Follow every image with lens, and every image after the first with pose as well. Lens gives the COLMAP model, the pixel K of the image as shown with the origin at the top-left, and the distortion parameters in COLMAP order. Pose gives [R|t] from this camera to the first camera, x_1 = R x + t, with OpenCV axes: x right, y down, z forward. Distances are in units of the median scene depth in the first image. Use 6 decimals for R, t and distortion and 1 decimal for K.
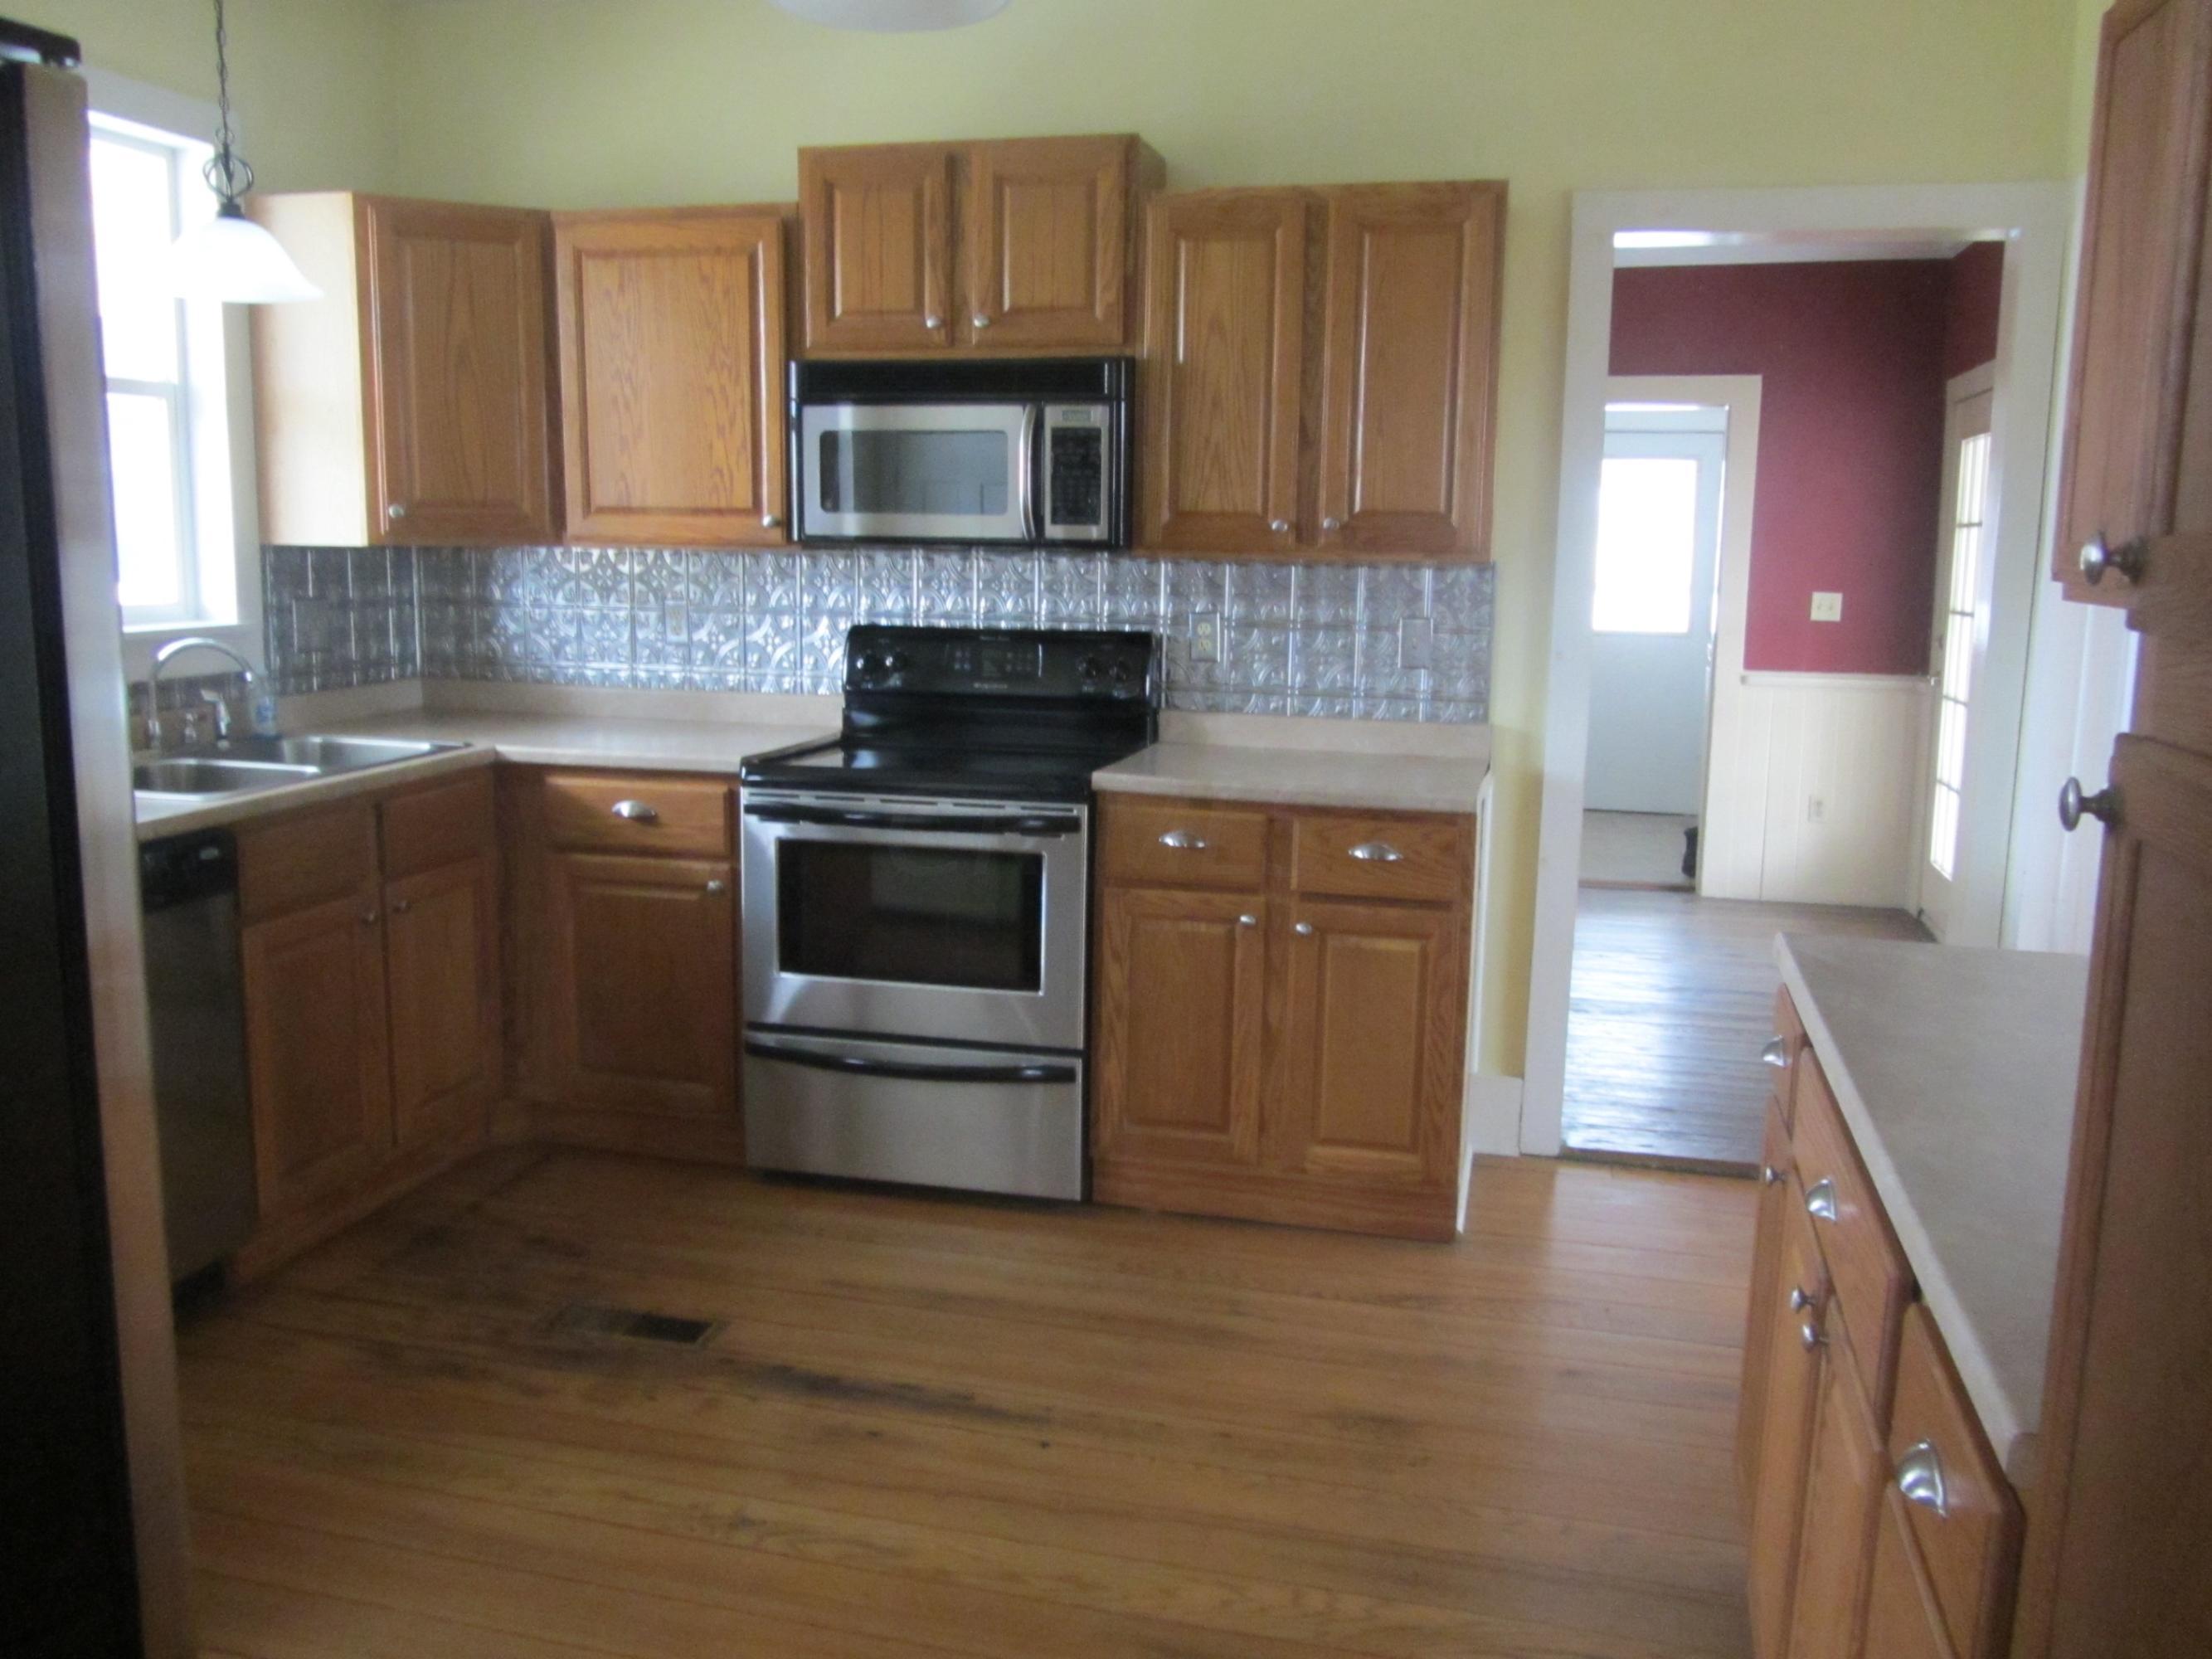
lens RADIAL K [[1798.2, 0, 1038.9], [0, 1798.2, 806.5], [0, 0, 1]] dist [-0.008036, -0.002932]
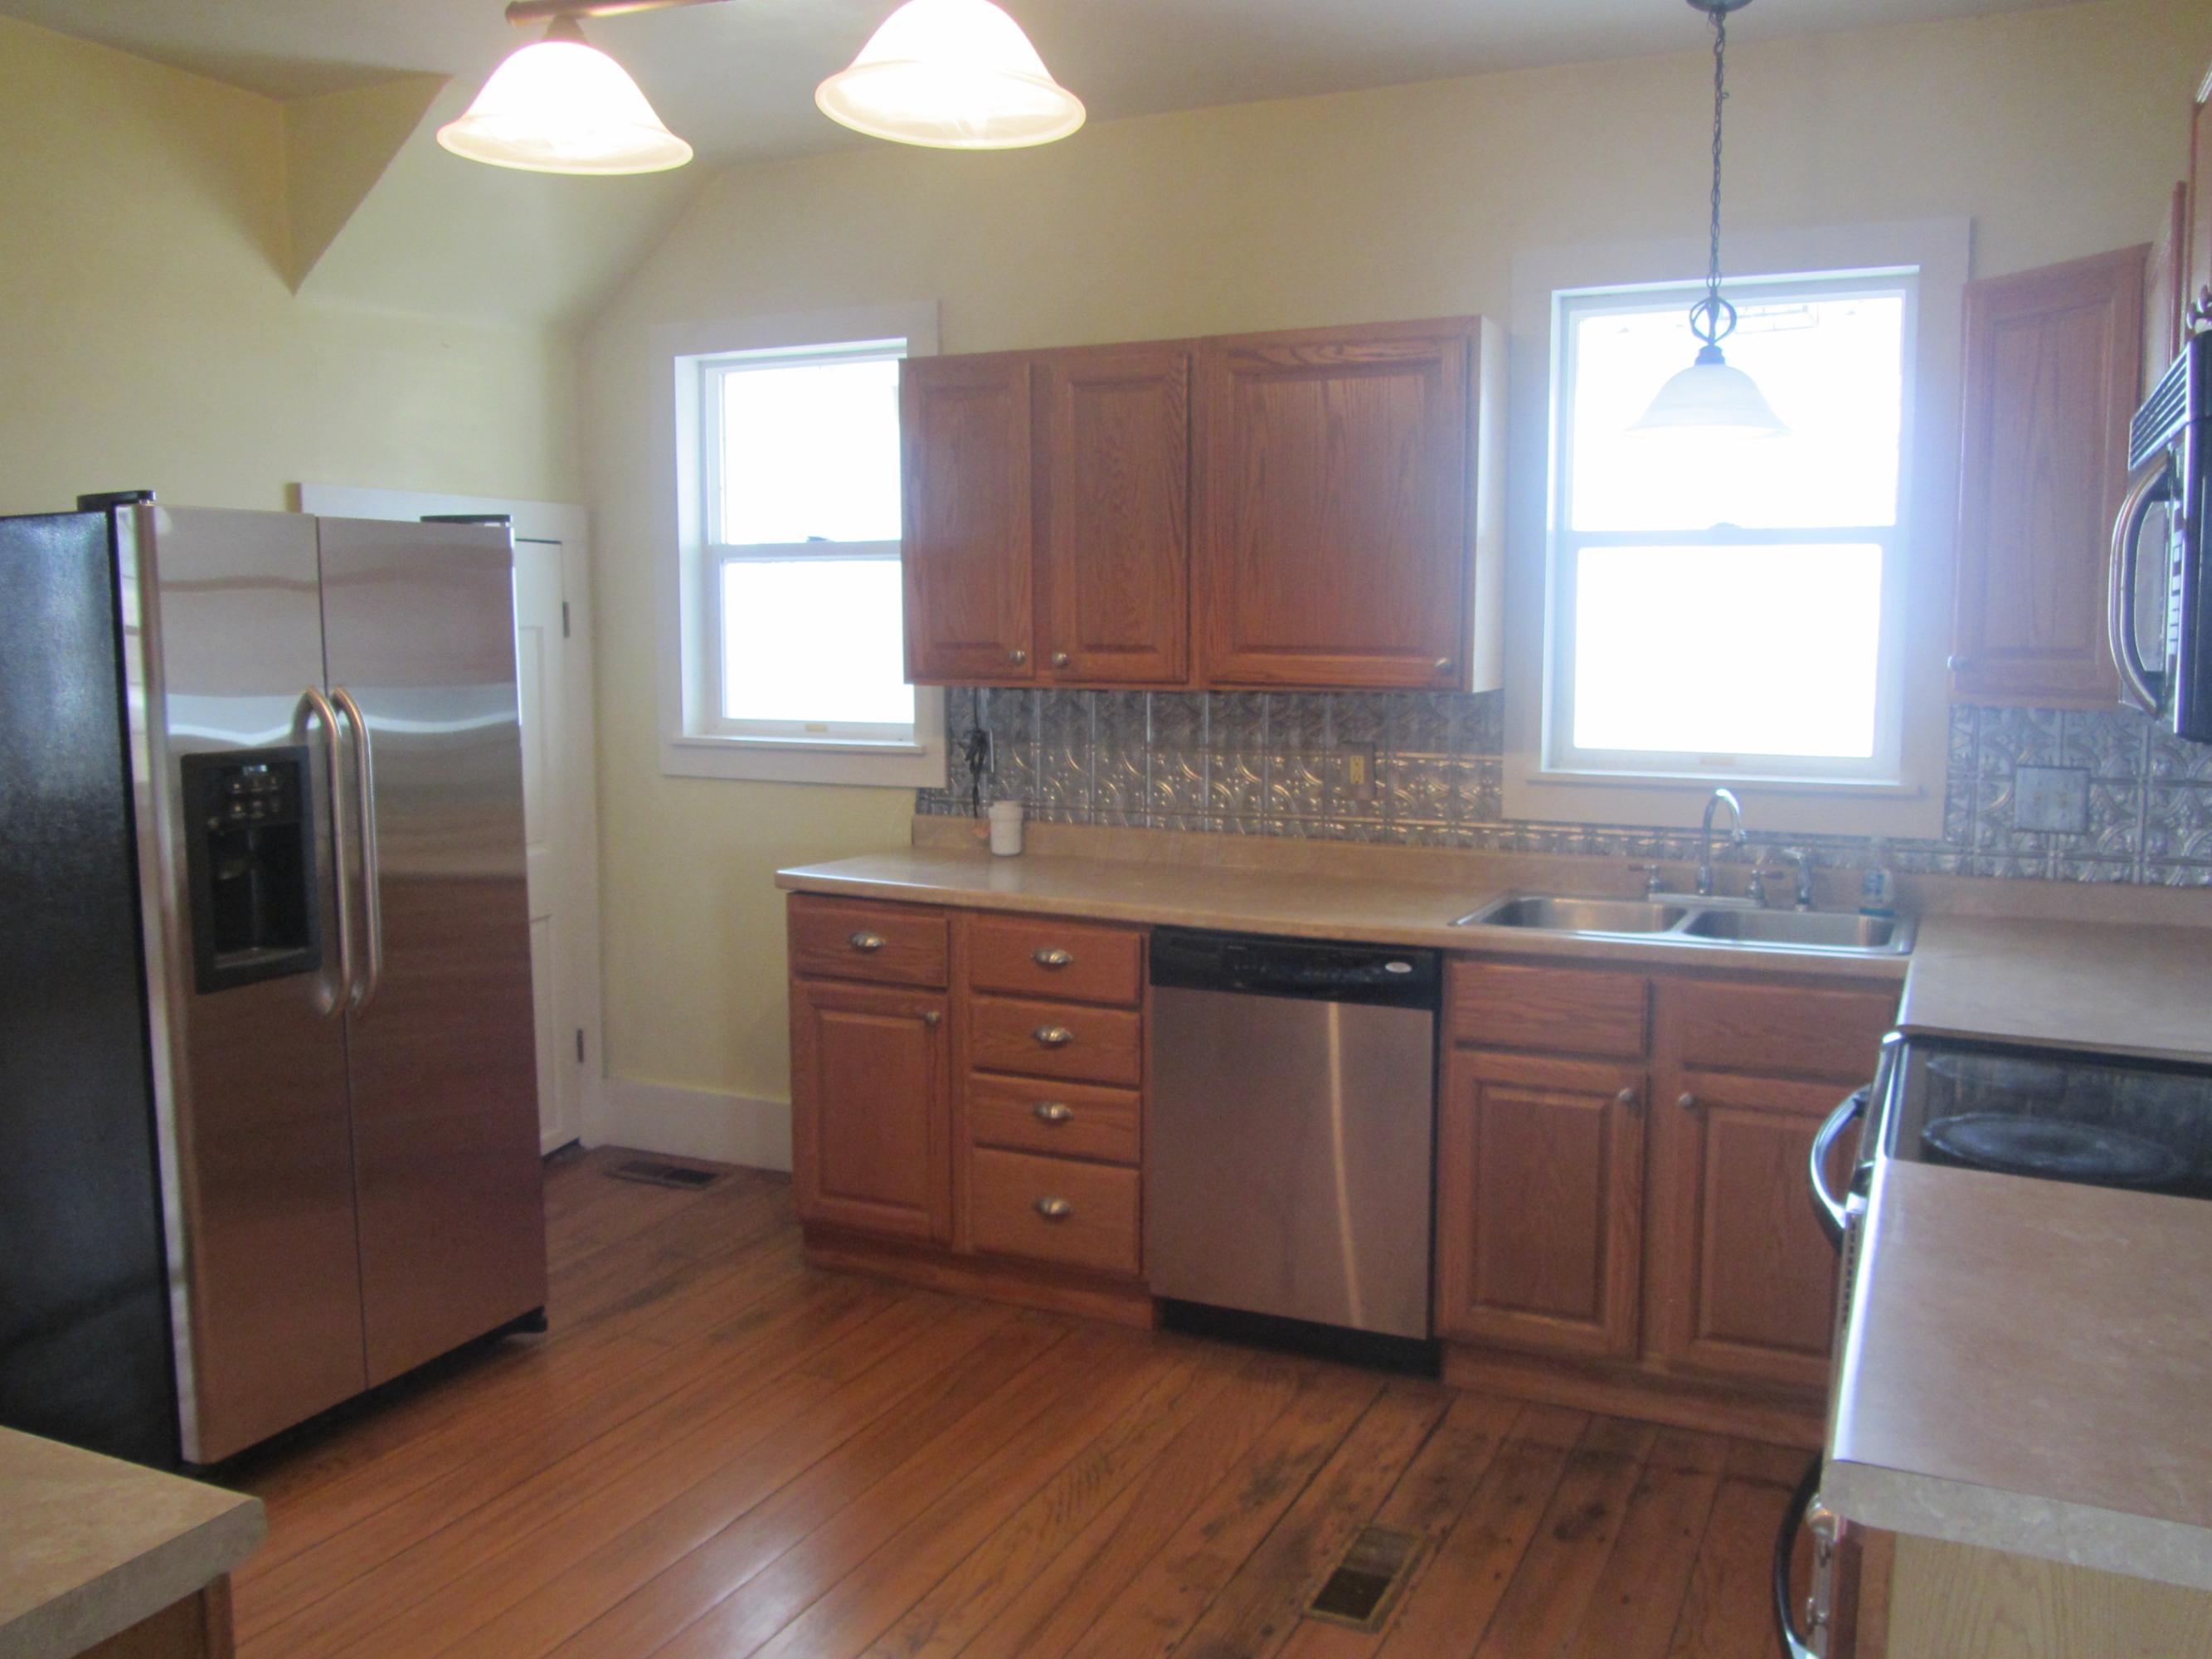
lens RADIAL K [[1836.4, 0, 1166.3], [0, 1836.4, 838.2], [0, 0, 1]] dist [-0.009048, -0.003134]
pose [[-0.189405, 0.073276, -0.979161, 0.644798], [-0.137262, 0.985444, 0.100297, -0.142522], [0.972258, 0.153399, -0.176590, 1.012158]]
